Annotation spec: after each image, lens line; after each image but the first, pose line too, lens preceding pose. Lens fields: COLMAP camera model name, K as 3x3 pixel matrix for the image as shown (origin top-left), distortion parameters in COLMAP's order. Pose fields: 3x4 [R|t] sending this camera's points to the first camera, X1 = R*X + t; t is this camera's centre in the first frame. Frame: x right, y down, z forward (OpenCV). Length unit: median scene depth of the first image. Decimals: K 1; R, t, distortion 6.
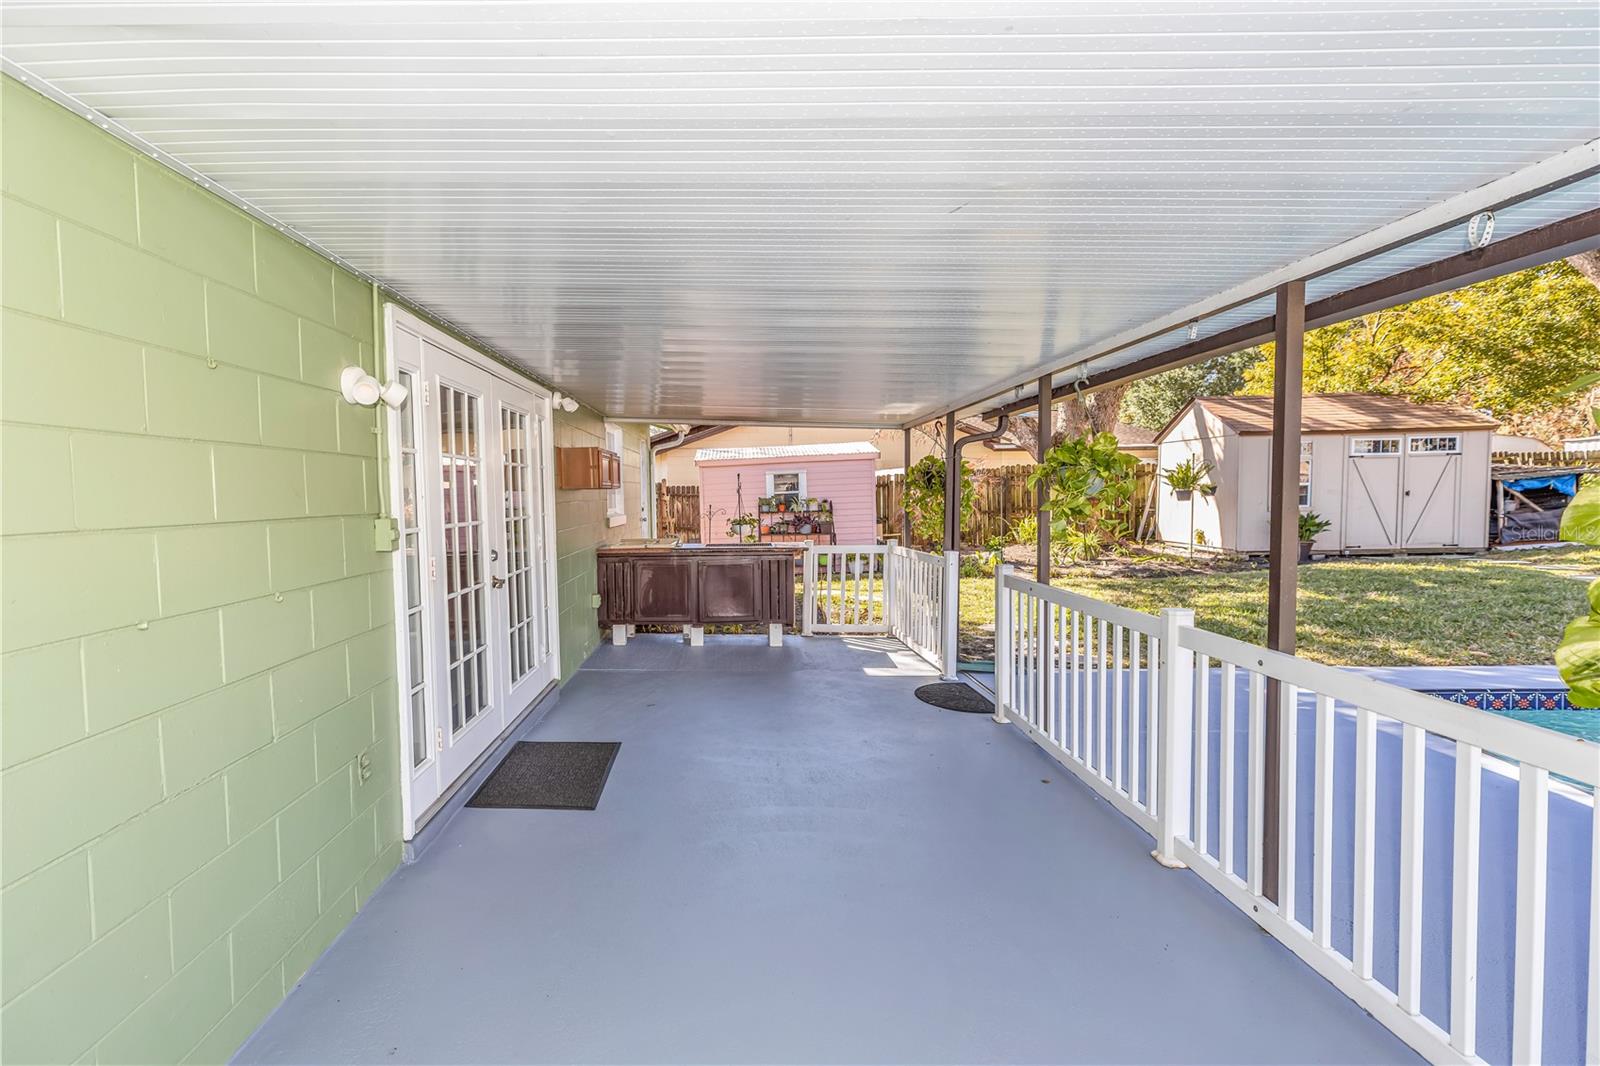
lens RADIAL K [[659.4, 0, 800.0], [0, 659.4, 533.0], [0, 0, 1]] dist [0.000424, 0.000031]
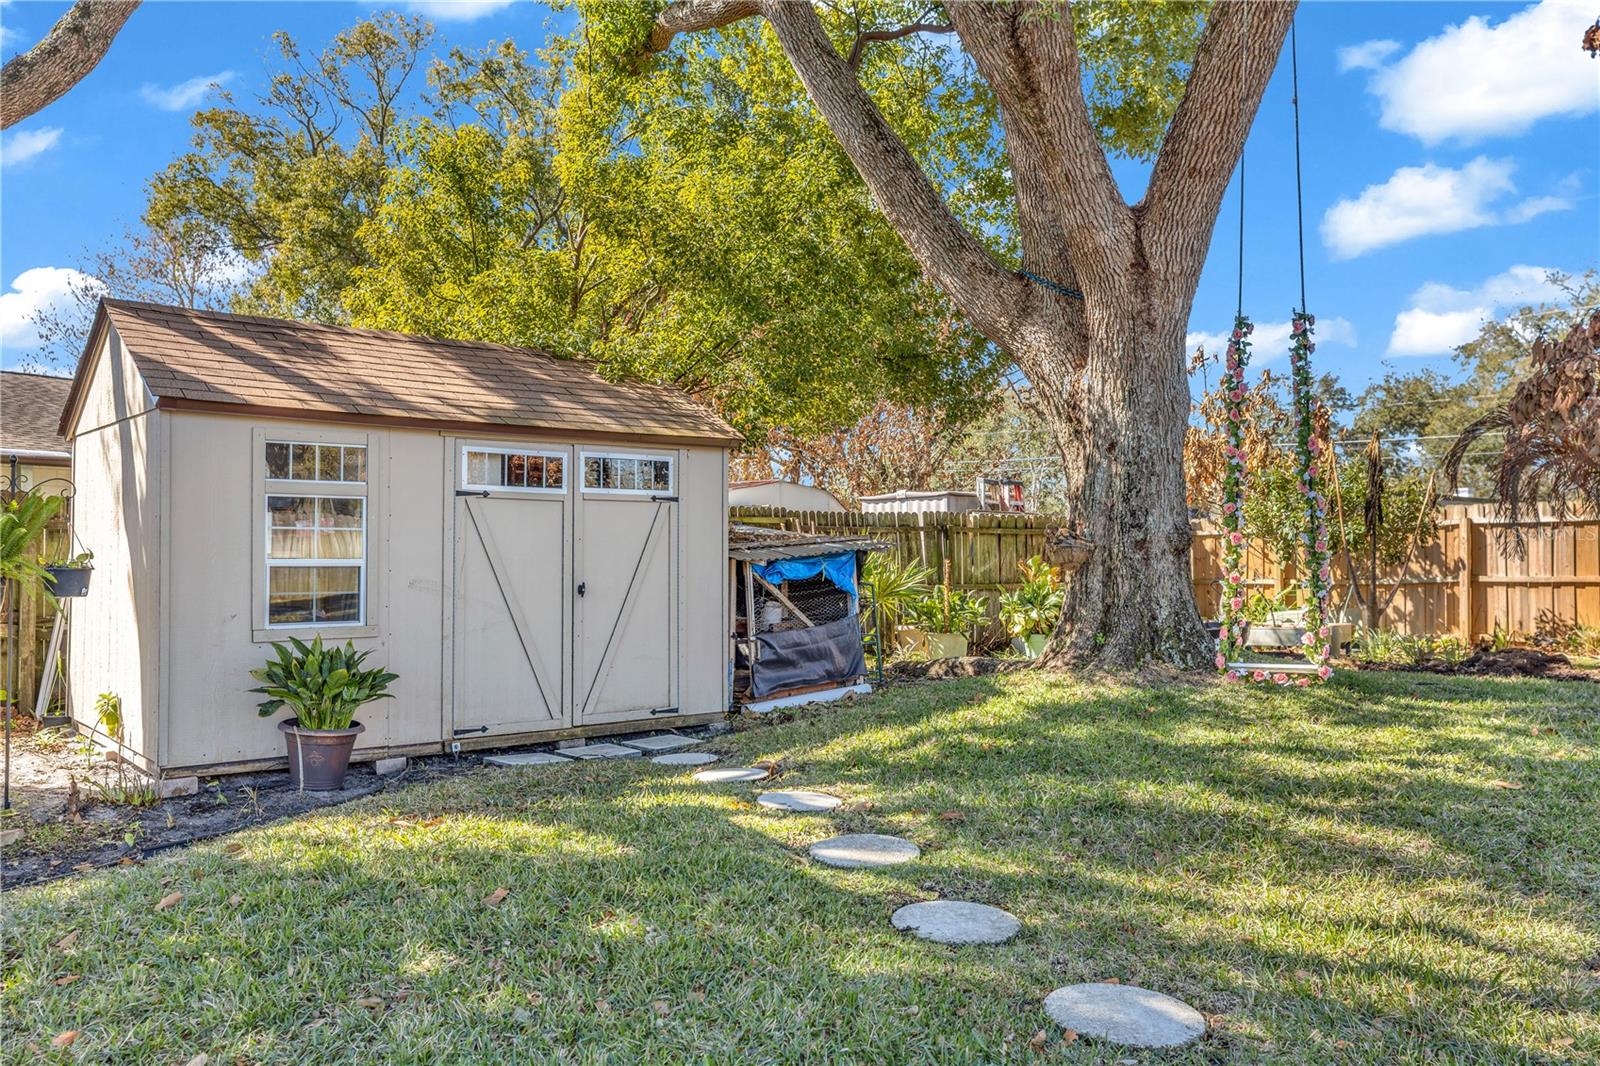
lens RADIAL K [[1308.7, 0, 800.0], [0, 1308.7, 533.0], [0, 0, 1]] dist [0.000443, -0.000098]
pose [[0.697736, 0.031220, 0.715675, 0.428438], [0.031549, 0.996741, -0.074239, -0.030222], [-0.715660, 0.074378, 0.694477, 0.333599]]
